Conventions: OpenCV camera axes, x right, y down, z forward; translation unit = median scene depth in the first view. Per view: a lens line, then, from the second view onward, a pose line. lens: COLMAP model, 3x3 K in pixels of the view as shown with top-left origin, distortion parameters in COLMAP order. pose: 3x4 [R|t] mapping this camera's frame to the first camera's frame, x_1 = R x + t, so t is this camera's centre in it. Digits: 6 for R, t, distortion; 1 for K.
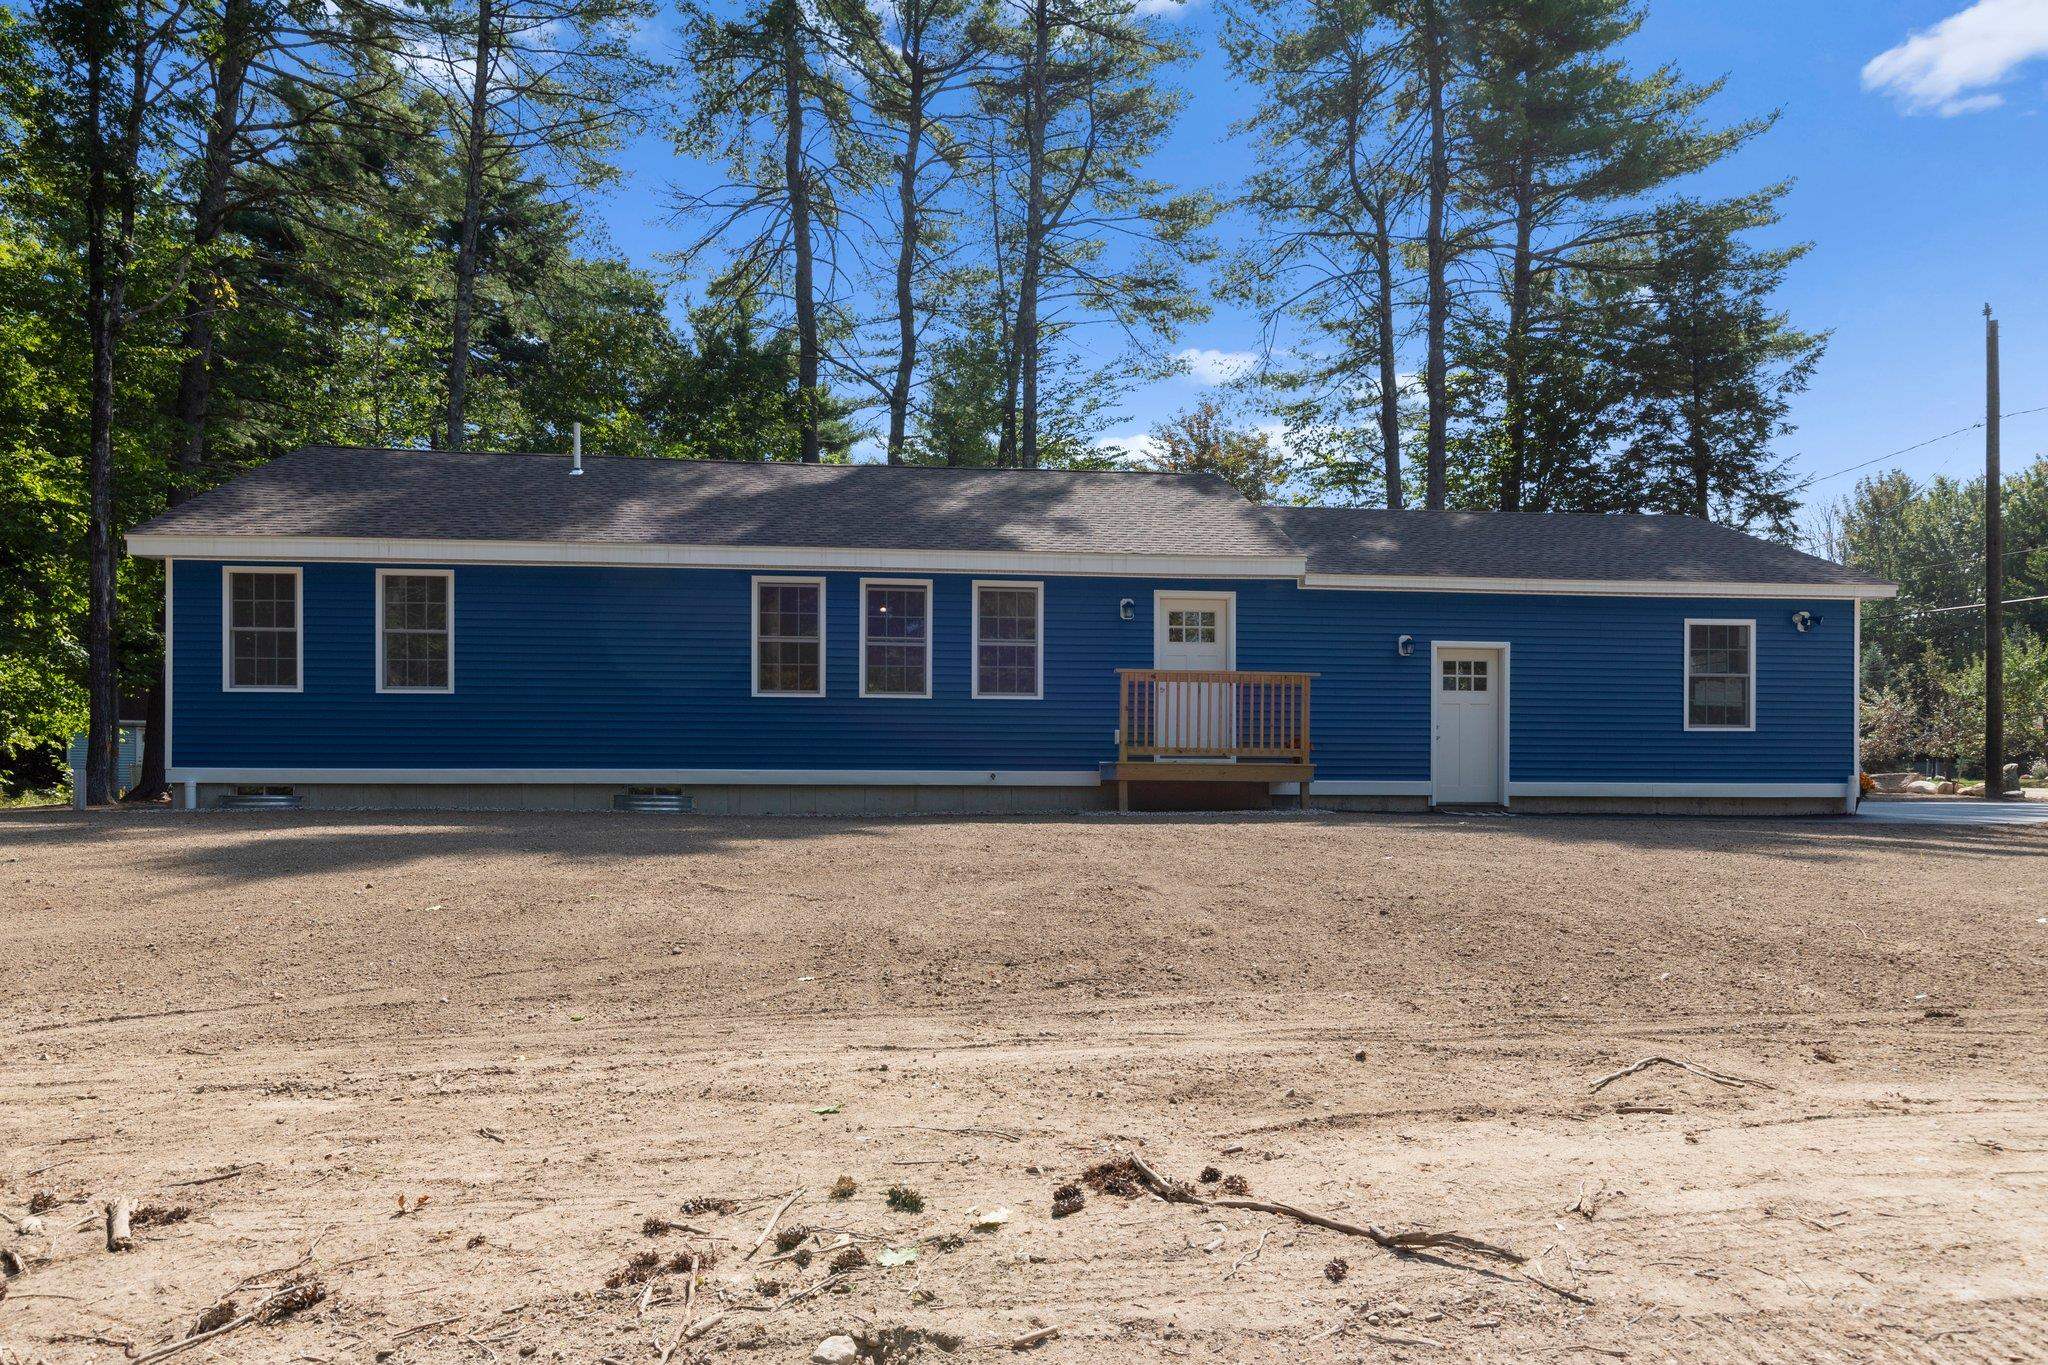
lens RADIAL K [[1328.5, 0, 988.7], [0, 1328.5, 739.0], [0, 0, 1]] dist [0.001025, -0.000882]
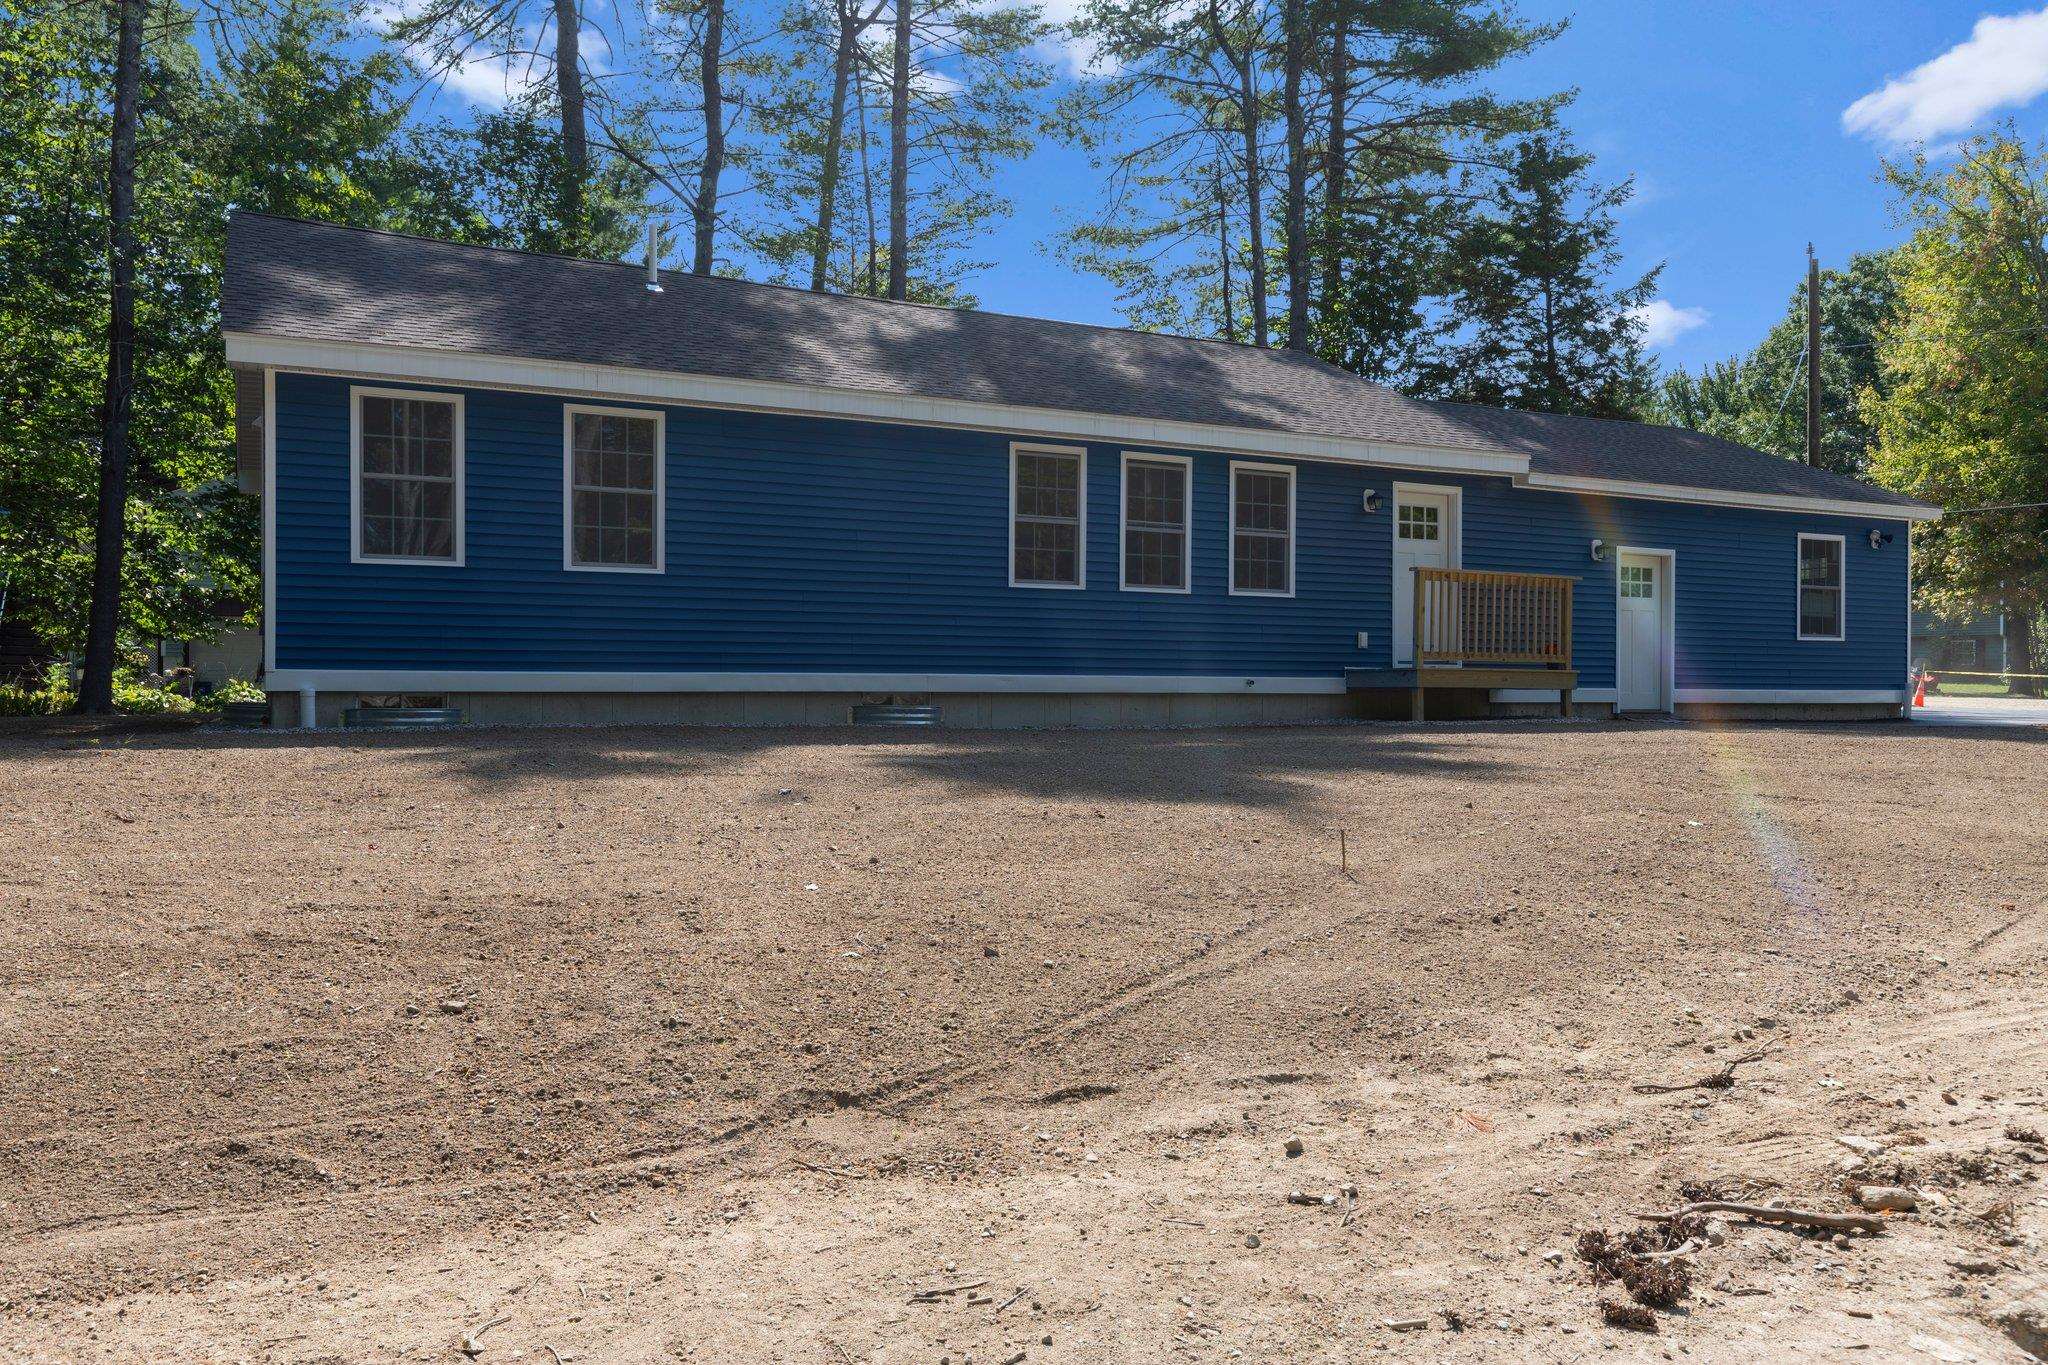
lens RADIAL K [[1517.7, 0, 1019.6], [0, 1517.7, 677.0], [0, 0, 1]] dist [0.001490, 0.000642]
pose [[0.933729, 0.003317, 0.357965, -0.494292], [-0.017323, 0.999204, 0.035928, -0.009339], [-0.357561, -0.039749, 0.933044, 0.101309]]
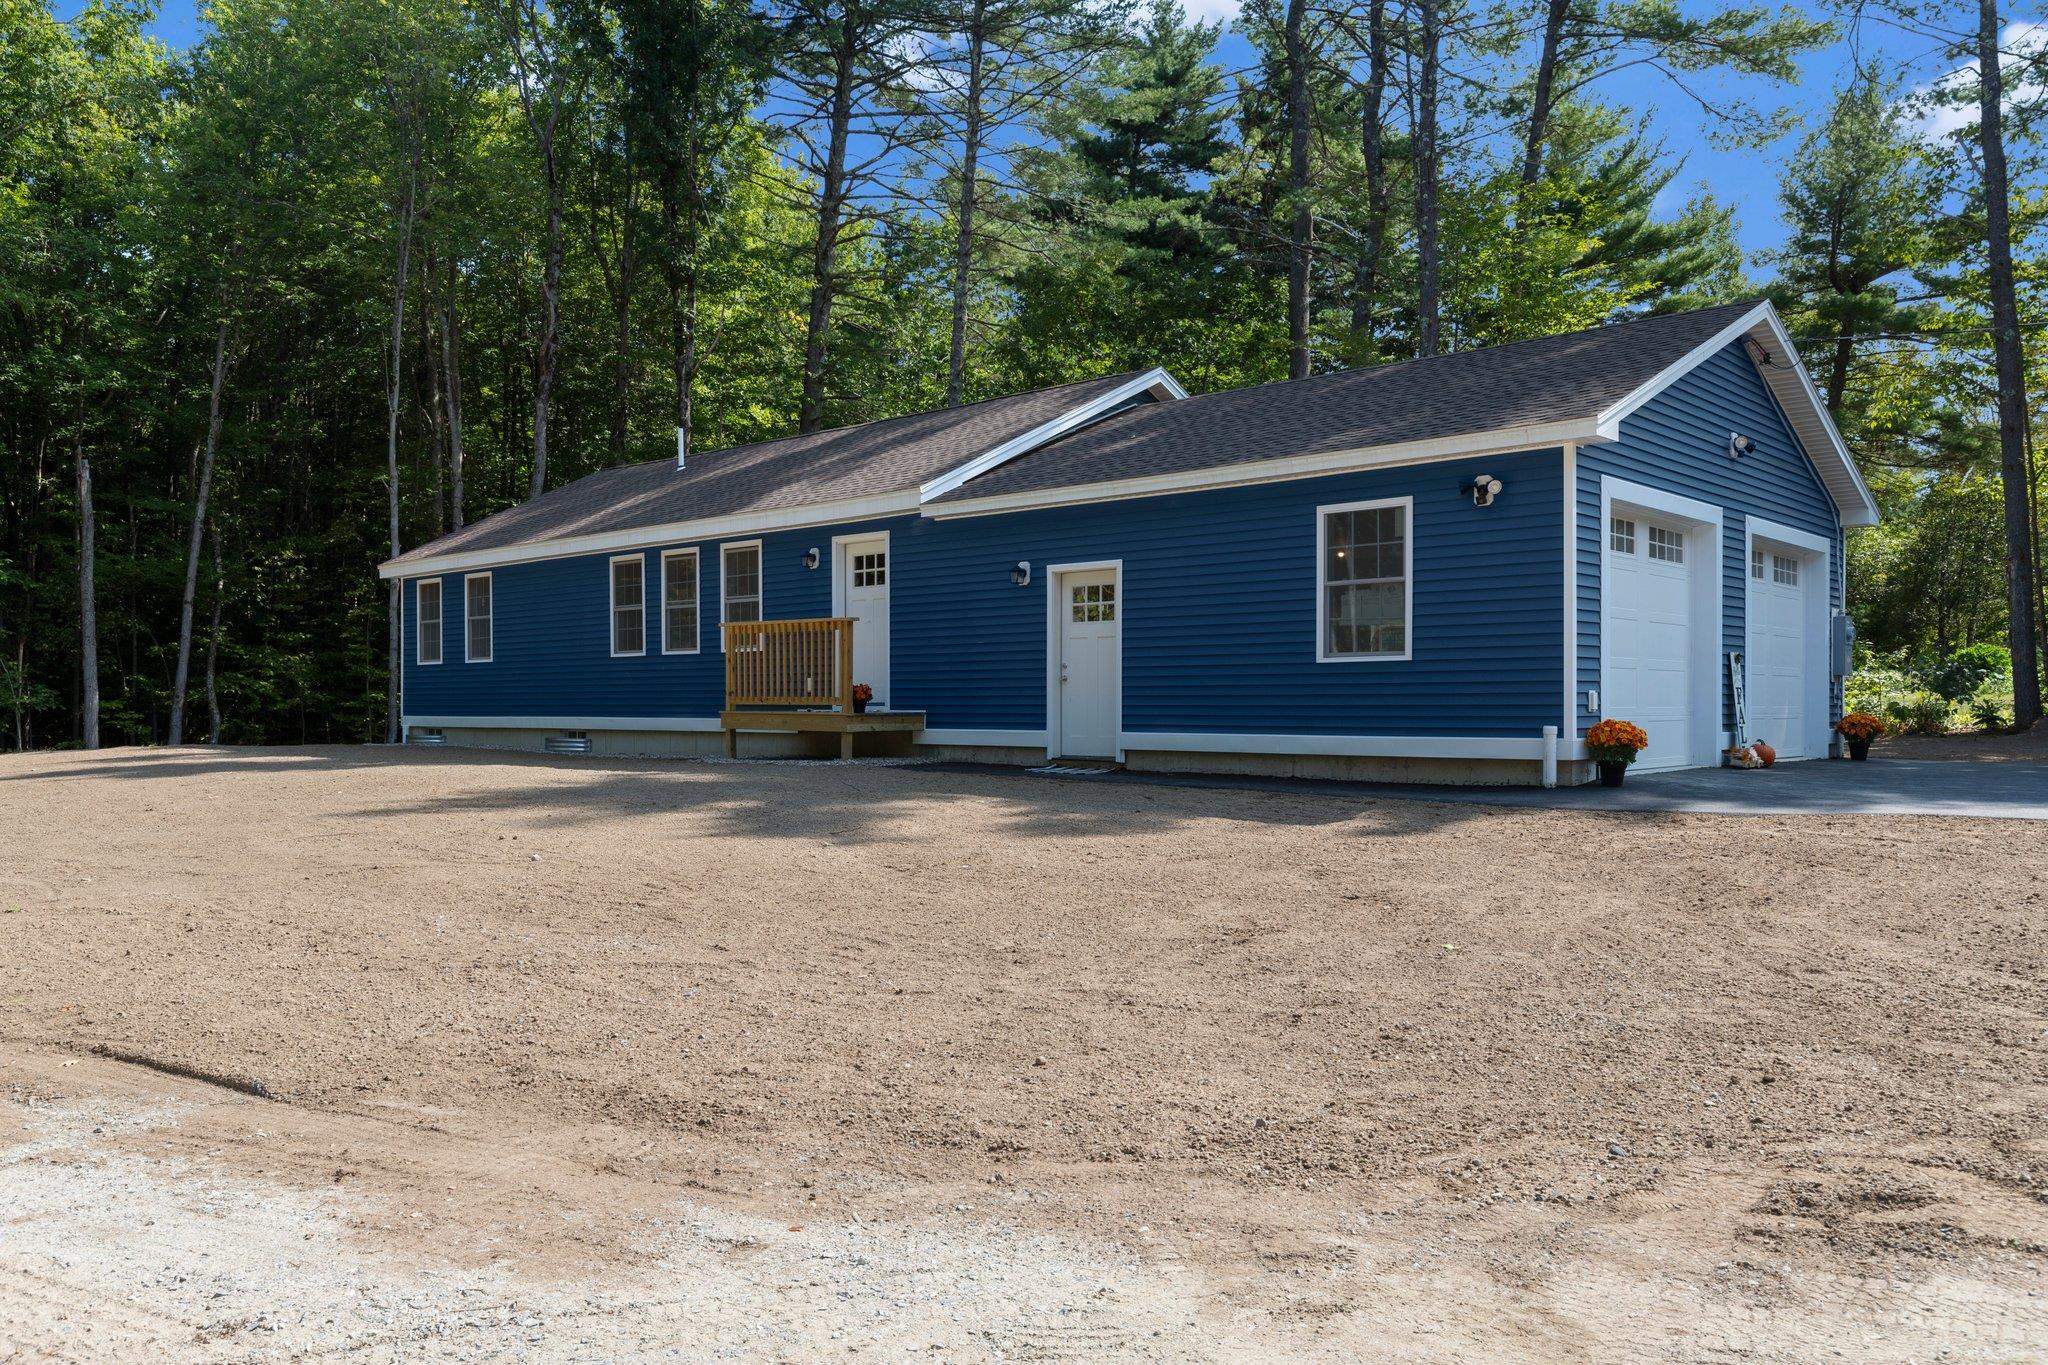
lens RADIAL K [[1517.7, 0, 1032.1], [0, 1517.7, 690.7], [0, 0, 1]] dist [0.001490, 0.000642]
pose [[0.668975, -0.015484, -0.743124, 1.064374], [0.004730, 0.999851, -0.016576, 0.022693], [0.743270, 0.007574, 0.668949, 0.348781]]
